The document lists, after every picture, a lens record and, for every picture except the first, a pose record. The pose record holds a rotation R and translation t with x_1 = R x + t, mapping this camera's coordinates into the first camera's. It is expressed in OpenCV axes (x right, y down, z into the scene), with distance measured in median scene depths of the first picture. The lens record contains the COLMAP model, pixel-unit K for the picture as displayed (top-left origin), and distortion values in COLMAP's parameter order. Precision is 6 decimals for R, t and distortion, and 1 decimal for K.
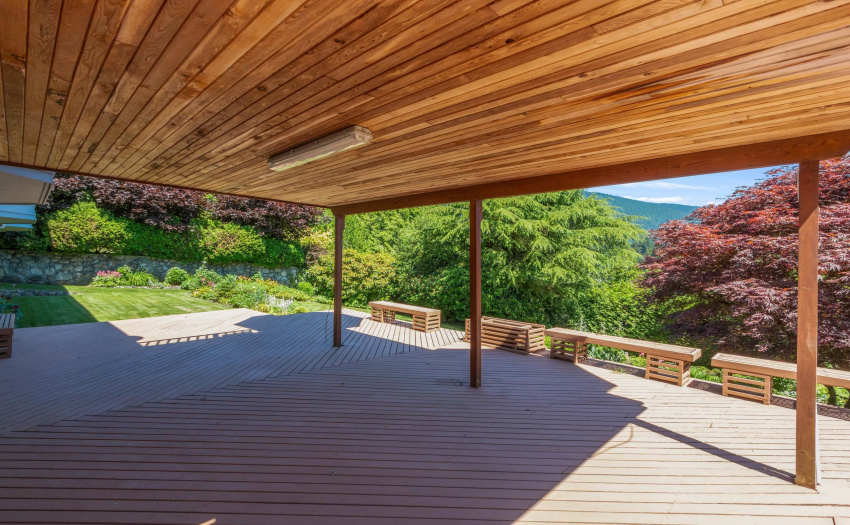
lens RADIAL K [[373.3, 0, 441.8], [0, 373.3, 260.4], [0, 0, 1]] dist [-0.000939, -0.000822]
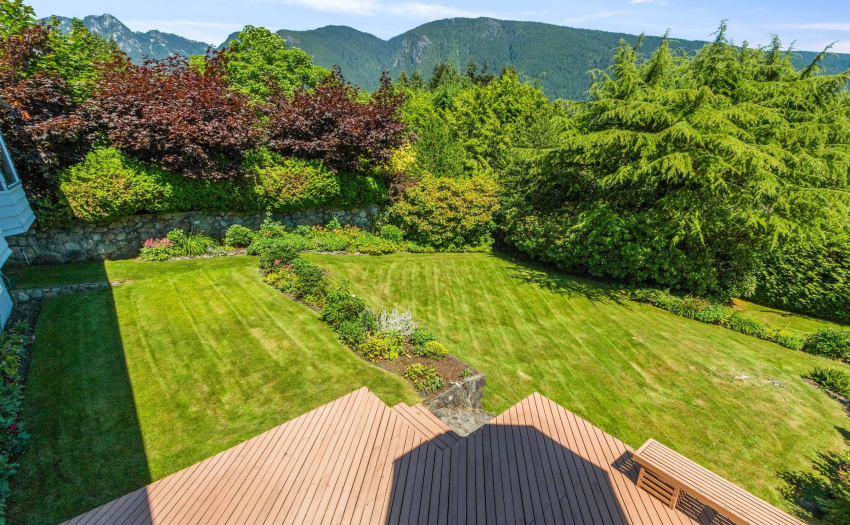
lens RADIAL K [[360.8, 0, 422.7], [0, 360.8, 240.5], [0, 0, 1]] dist [0.003823, 0.000395]
pose [[0.990224, 0.019853, -0.138065, -0.213461], [0.025431, 0.947532, 0.318647, -0.163357], [0.137147, -0.319043, 0.937764, 0.321603]]
